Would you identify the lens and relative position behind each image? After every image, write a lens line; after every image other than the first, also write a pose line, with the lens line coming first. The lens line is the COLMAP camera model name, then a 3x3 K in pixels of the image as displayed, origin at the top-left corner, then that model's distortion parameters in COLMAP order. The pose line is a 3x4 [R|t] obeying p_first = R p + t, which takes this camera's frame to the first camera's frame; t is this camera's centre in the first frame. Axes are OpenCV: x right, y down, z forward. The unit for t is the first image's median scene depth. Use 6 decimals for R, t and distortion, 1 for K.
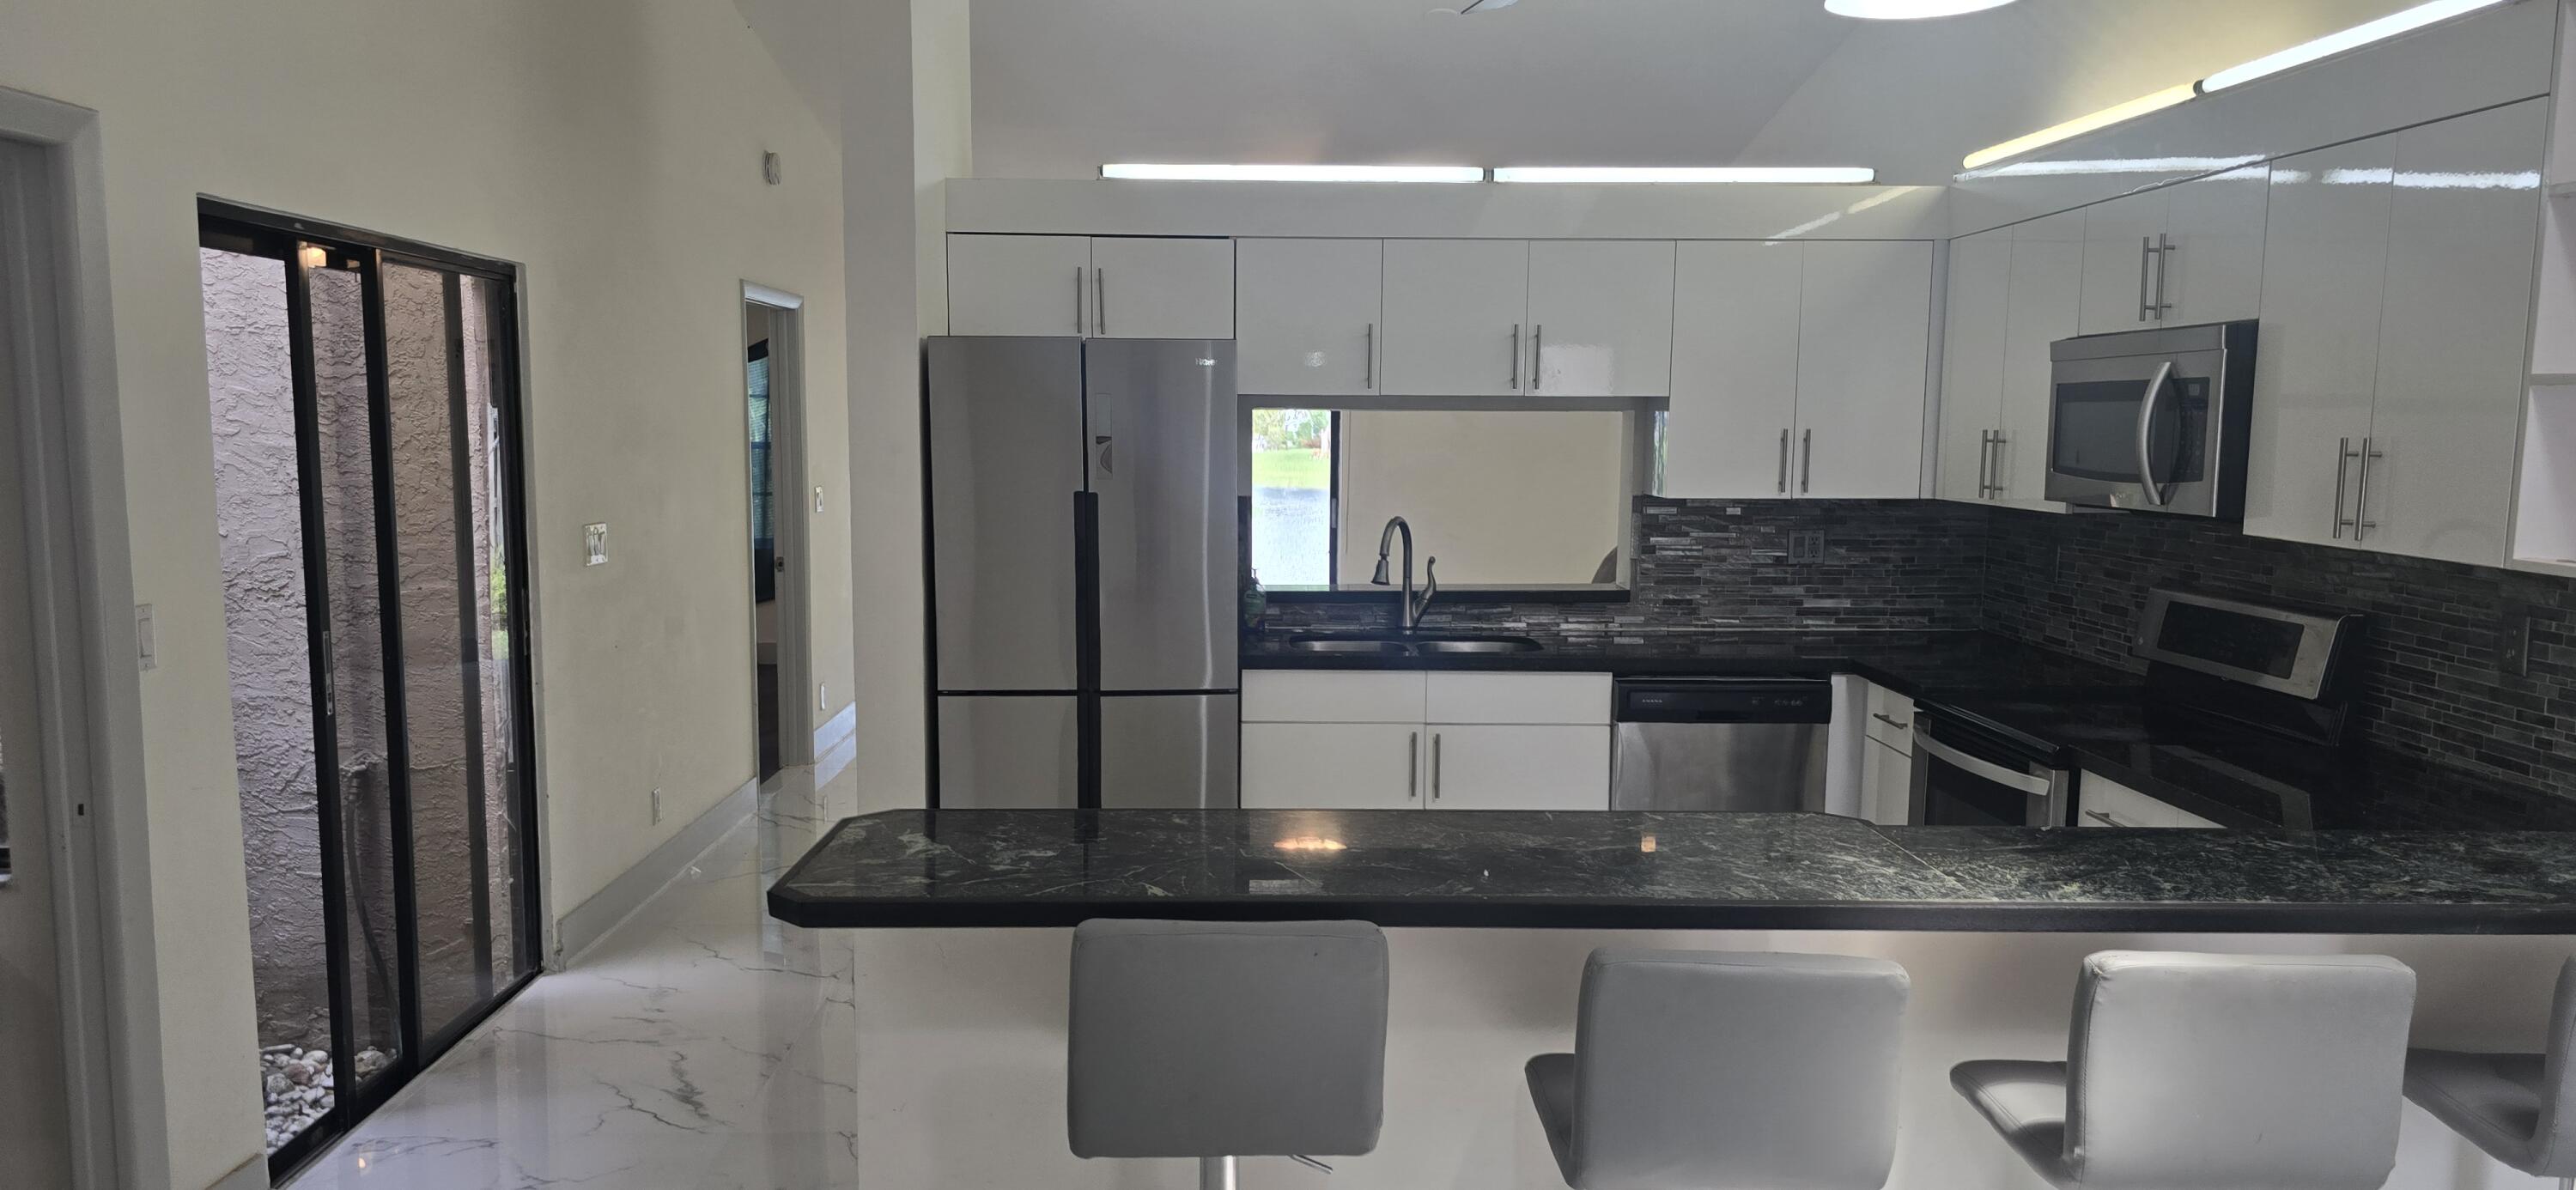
lens RADIAL K [[1756.0, 0, 1291.8], [0, 1756.0, 632.4], [0, 0, 1]] dist [0.075279, -0.001400]
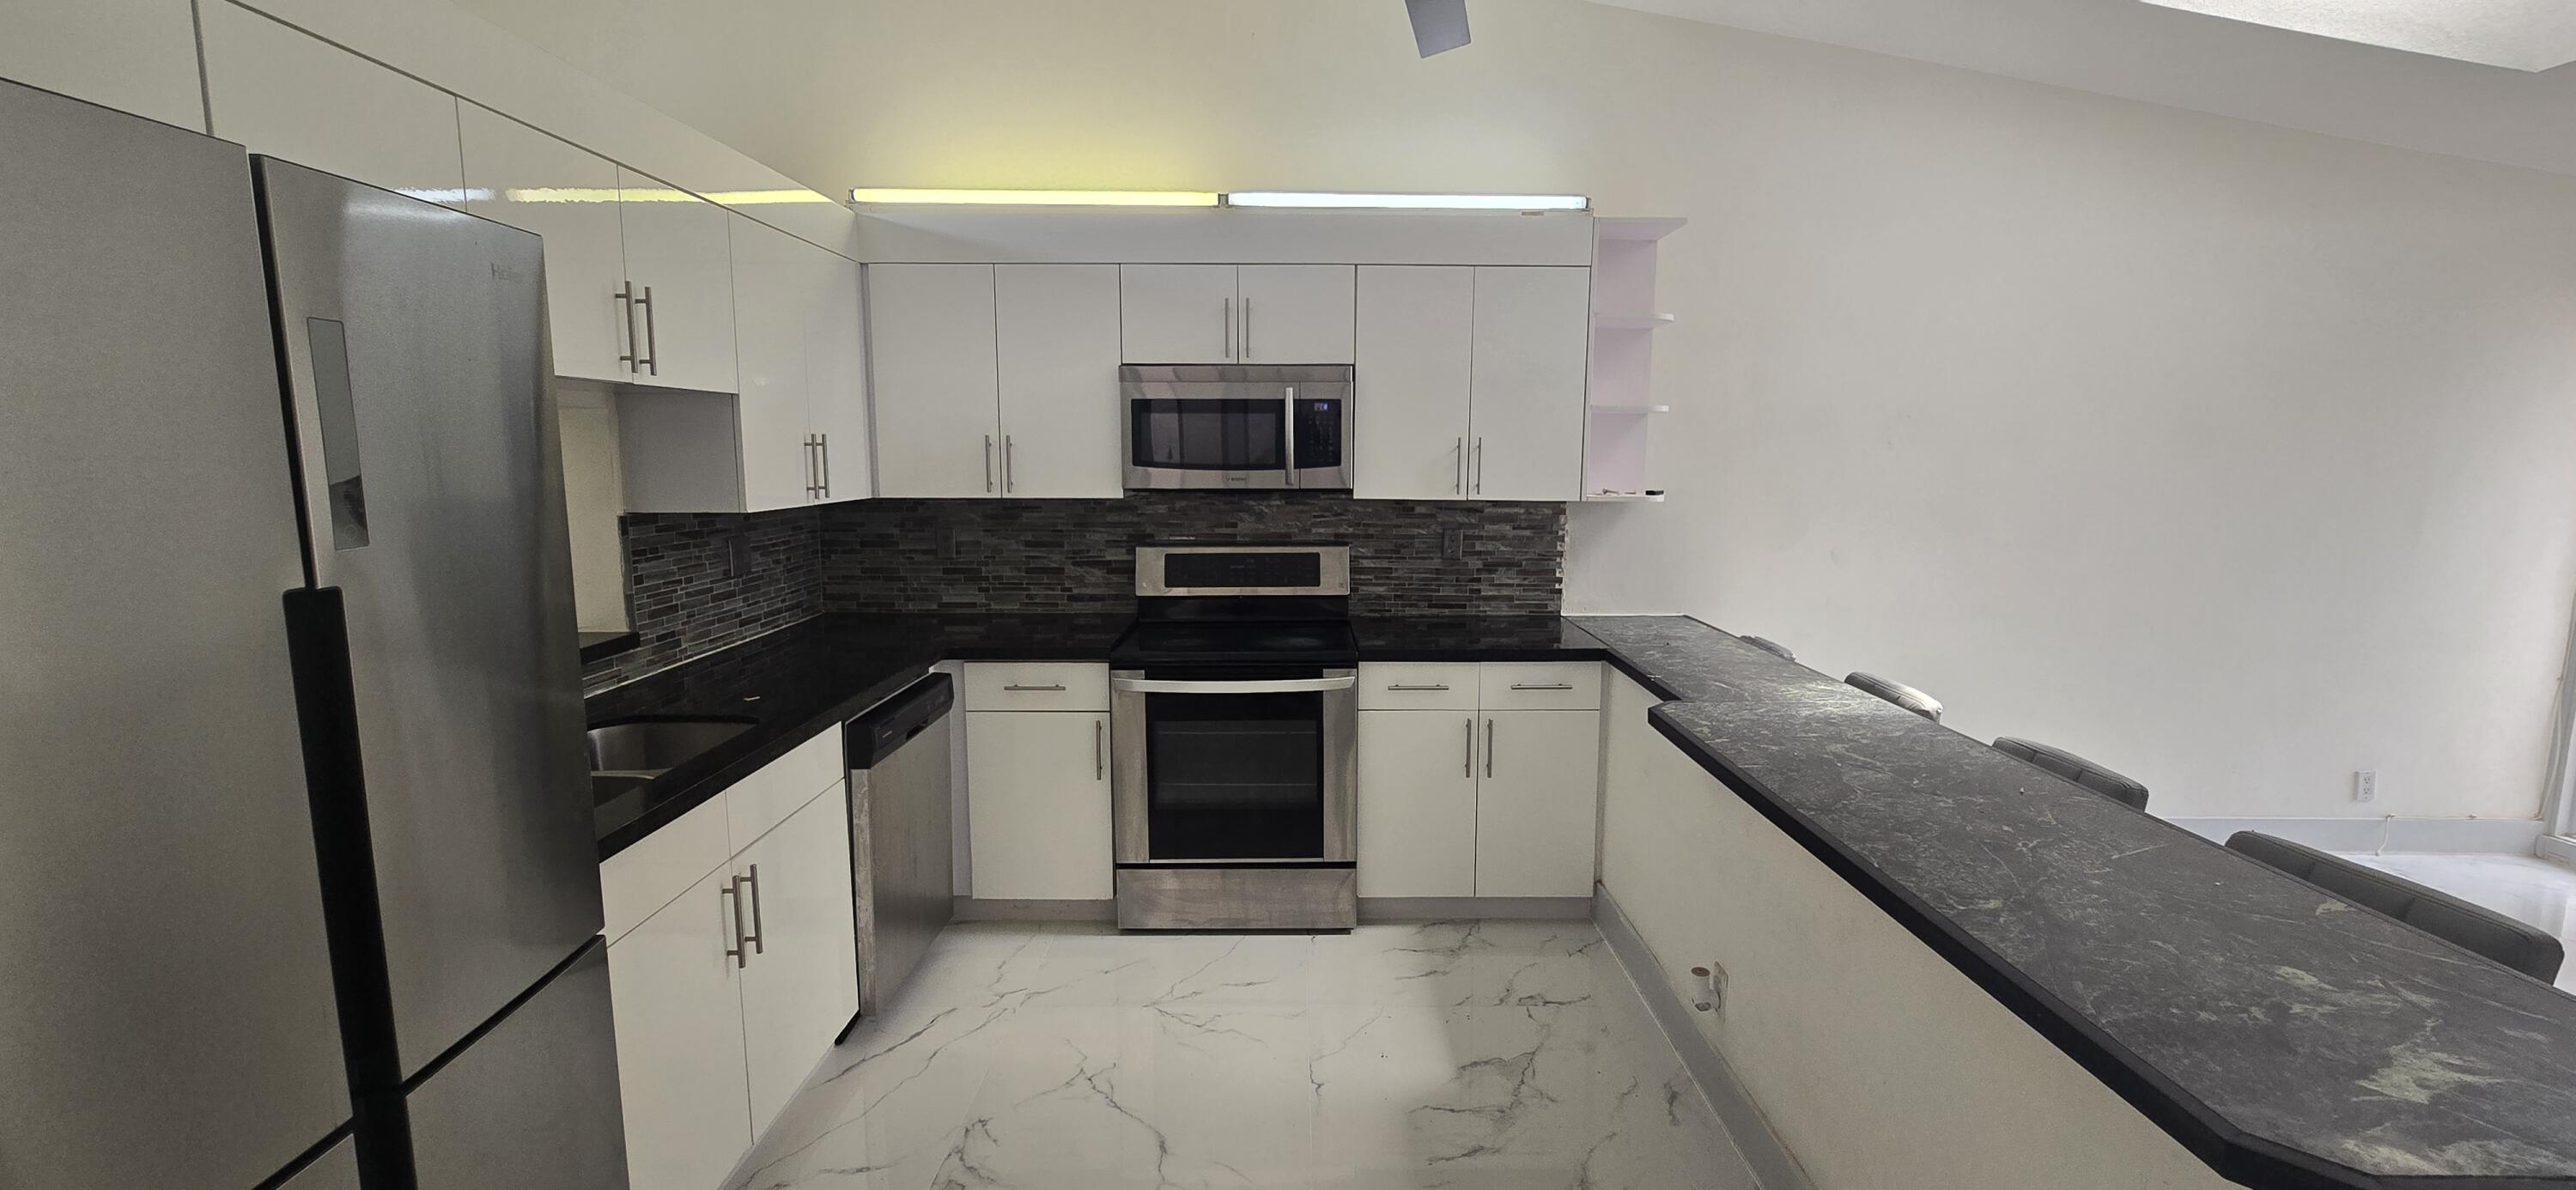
lens RADIAL K [[1064.4, 0, 1299.7], [0, 1064.4, 596.2], [0, 0, 1]] dist [-0.001007, 0.000320]
pose [[0.024648, -0.147141, 0.988808, -0.313452], [0.120424, 0.982343, 0.143177, -0.081765], [-0.992417, 0.115547, 0.041933, 0.750866]]
